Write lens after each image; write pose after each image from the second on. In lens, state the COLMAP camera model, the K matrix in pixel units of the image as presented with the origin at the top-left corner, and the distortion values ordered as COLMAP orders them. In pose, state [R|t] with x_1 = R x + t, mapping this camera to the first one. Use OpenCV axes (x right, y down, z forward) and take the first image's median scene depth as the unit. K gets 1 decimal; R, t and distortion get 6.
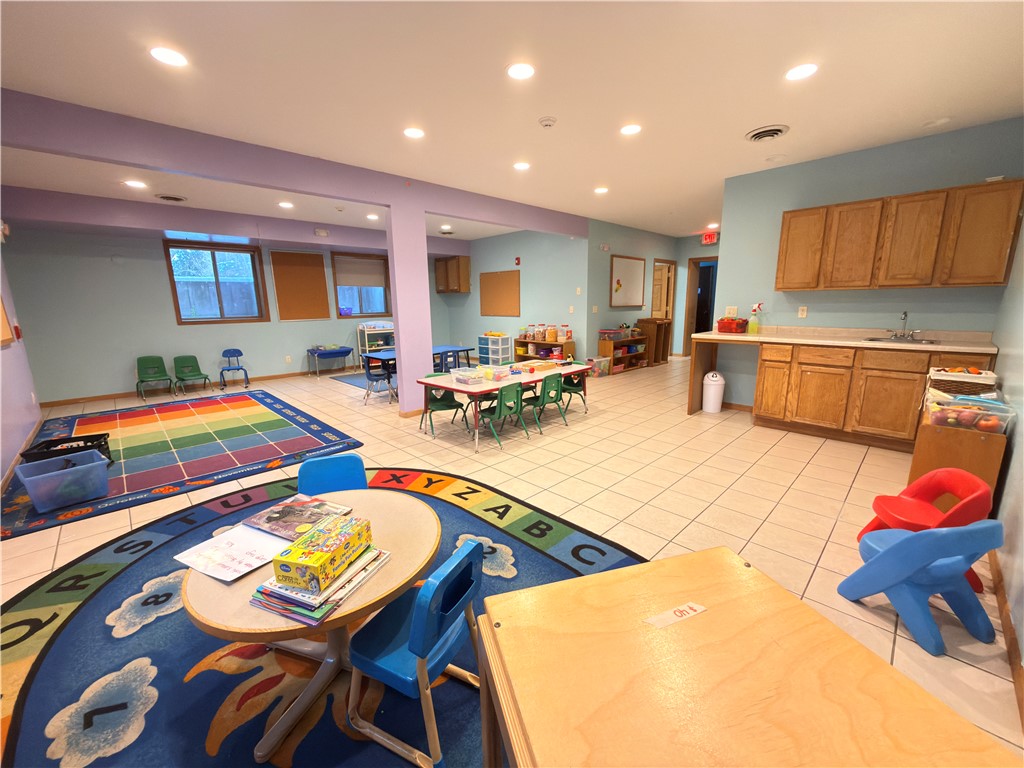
lens RADIAL K [[407.1, 0, 510.5], [0, 407.1, 385.8], [0, 0, 1]] dist [0.001978, -0.000440]
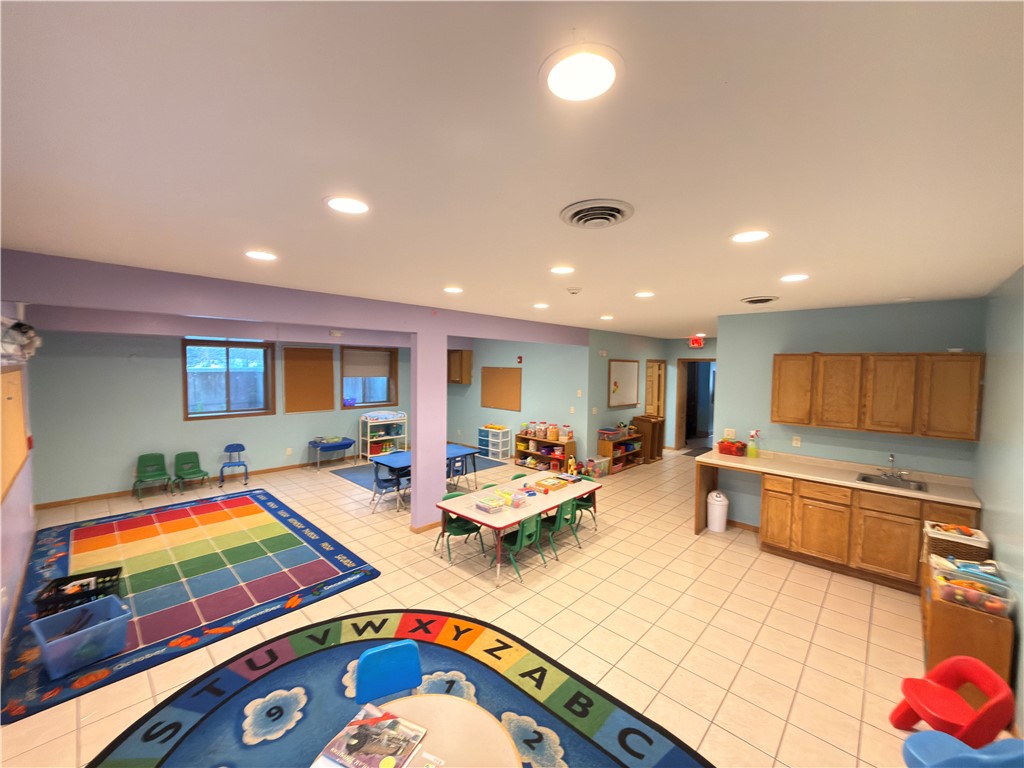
lens RADIAL K [[407.1, 0, 510.4], [0, 407.1, 386.2], [0, 0, 1]] dist [0.001978, -0.000440]
pose [[0.998790, 0.026782, 0.041245, -0.094697], [-0.020258, 0.988299, -0.151178, -0.154270], [-0.044811, 0.150159, 0.987646, -0.057121]]
